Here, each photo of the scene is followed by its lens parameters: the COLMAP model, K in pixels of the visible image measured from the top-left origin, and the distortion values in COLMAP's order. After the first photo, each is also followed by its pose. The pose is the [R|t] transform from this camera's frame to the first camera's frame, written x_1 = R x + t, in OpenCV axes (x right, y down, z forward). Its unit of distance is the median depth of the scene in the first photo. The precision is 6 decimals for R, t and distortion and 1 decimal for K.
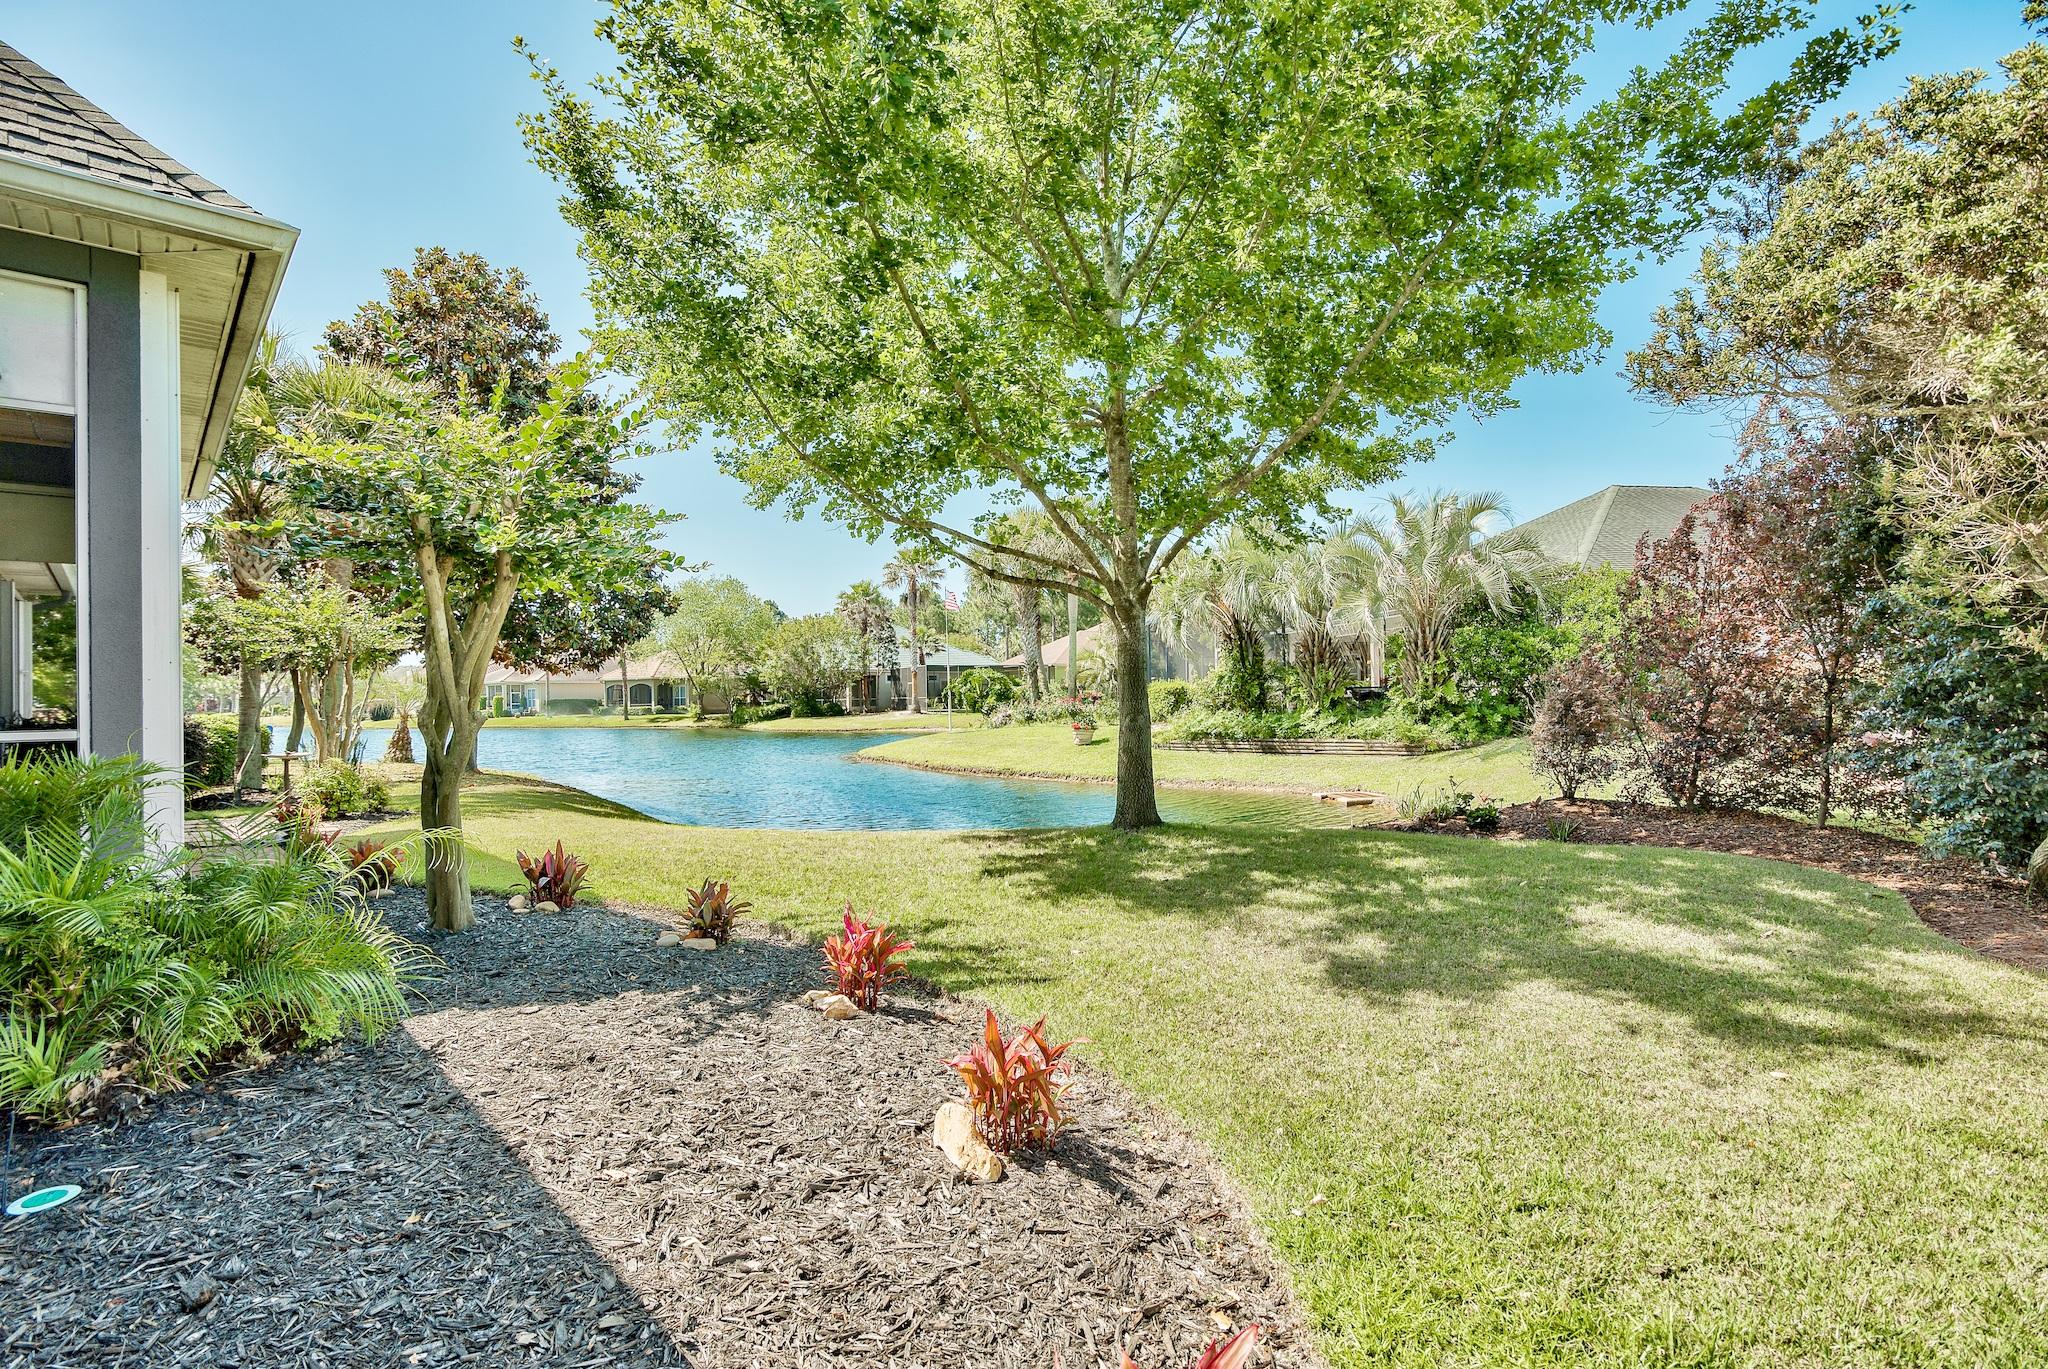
lens RADIAL K [[1018.6, 0, 1005.0], [0, 1018.6, 681.2], [0, 0, 1]] dist [-0.000737, -0.001096]
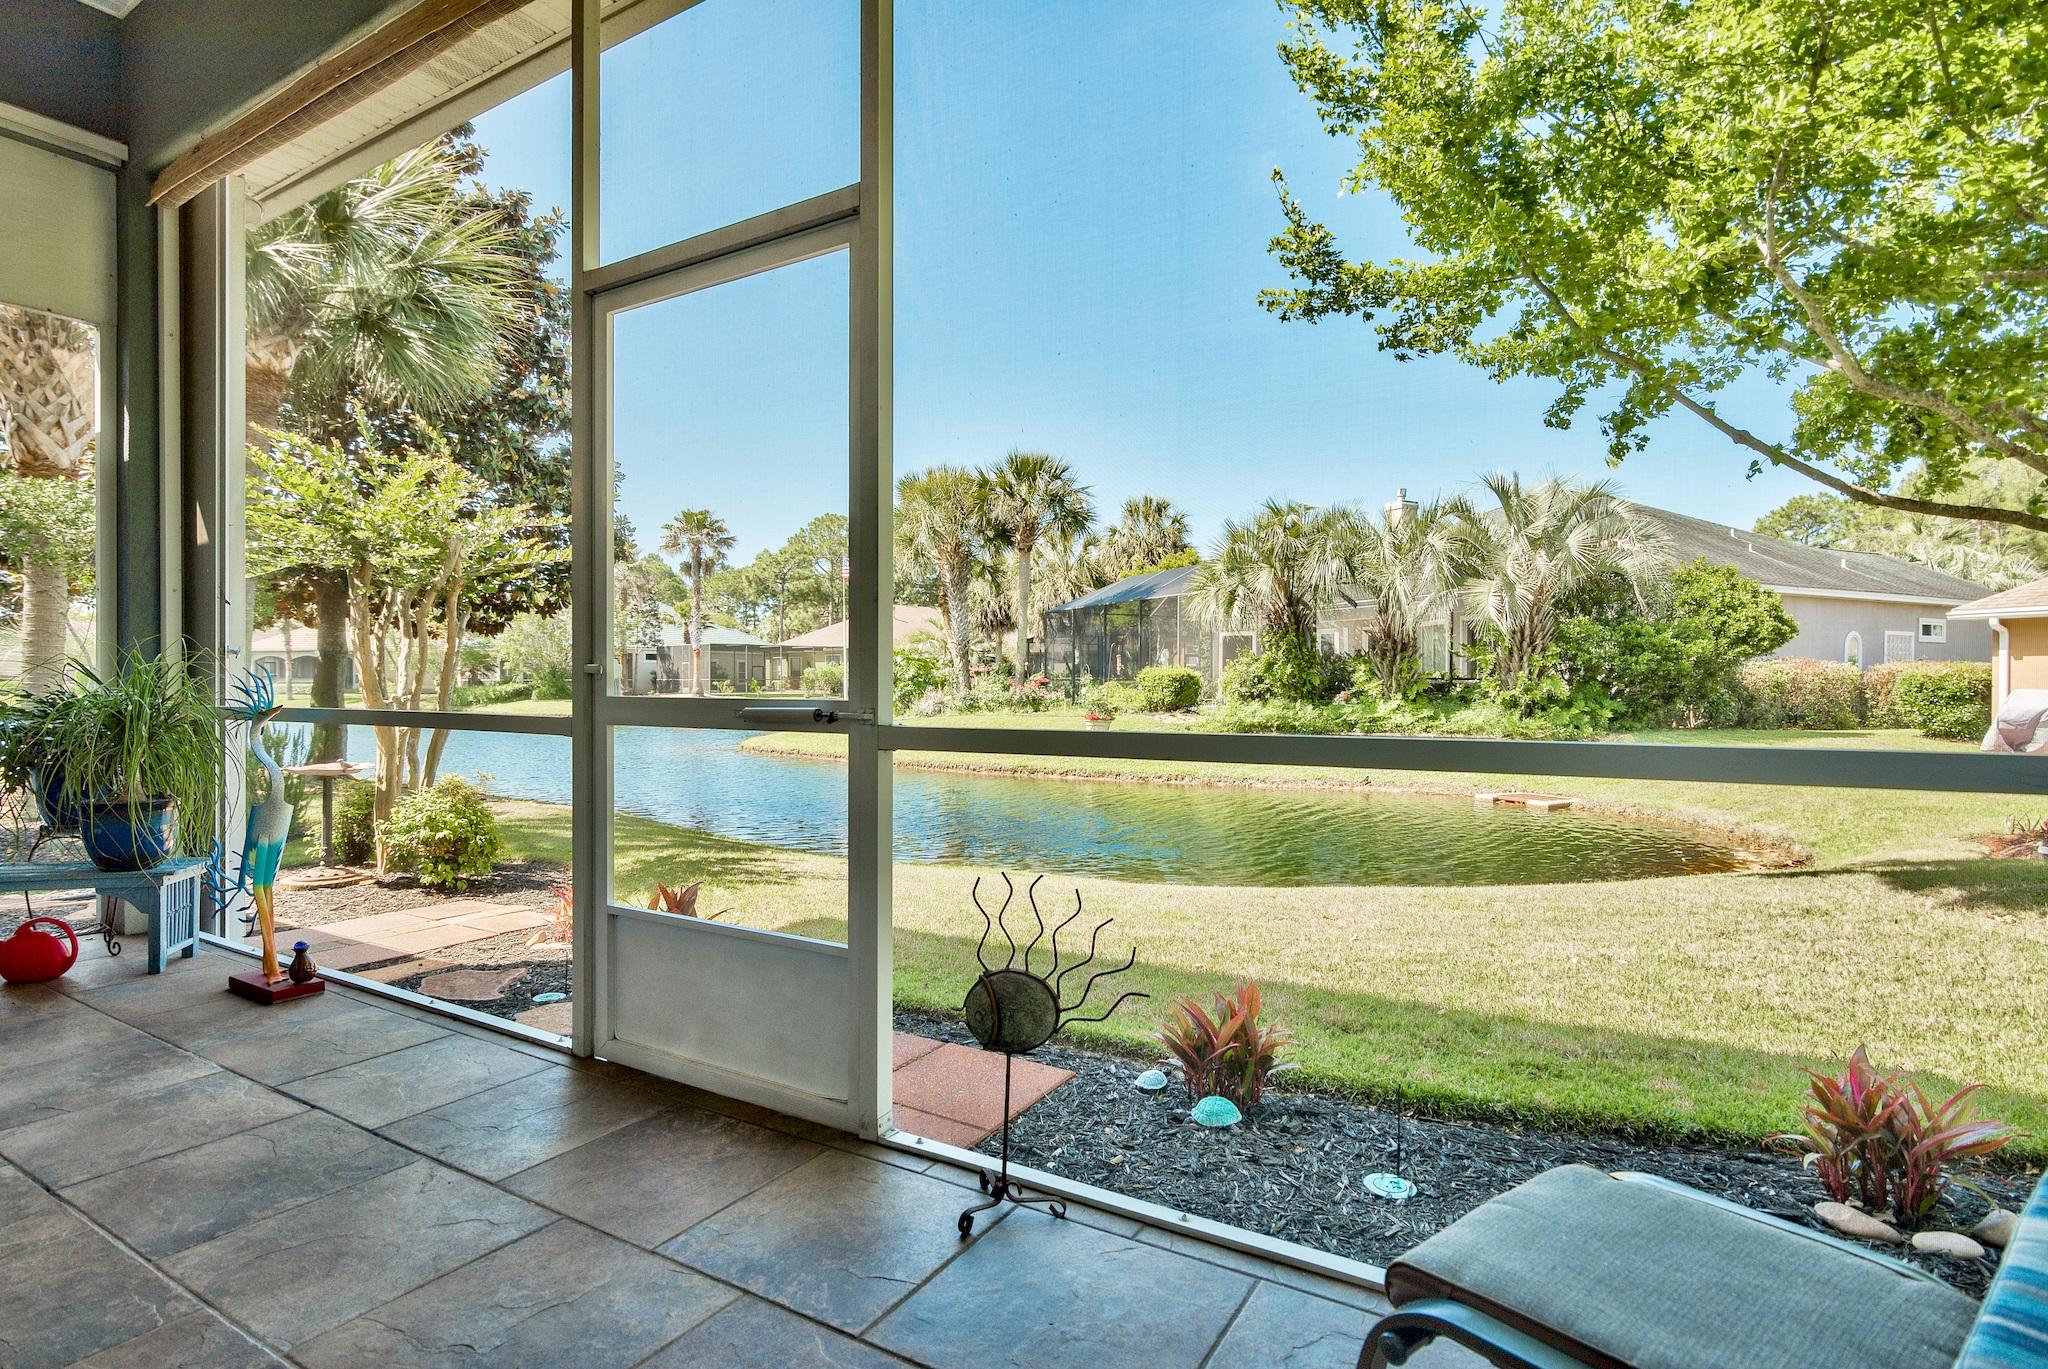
lens RADIAL K [[1018.6, 0, 1015.3], [0, 1018.6, 688.0], [0, 0, 1]] dist [-0.000737, -0.001096]
pose [[0.952252, 0.018110, 0.304775, -0.081196], [-0.024148, 0.999579, 0.016055, 0.002424], [-0.304356, -0.022648, 0.952289, 0.059924]]
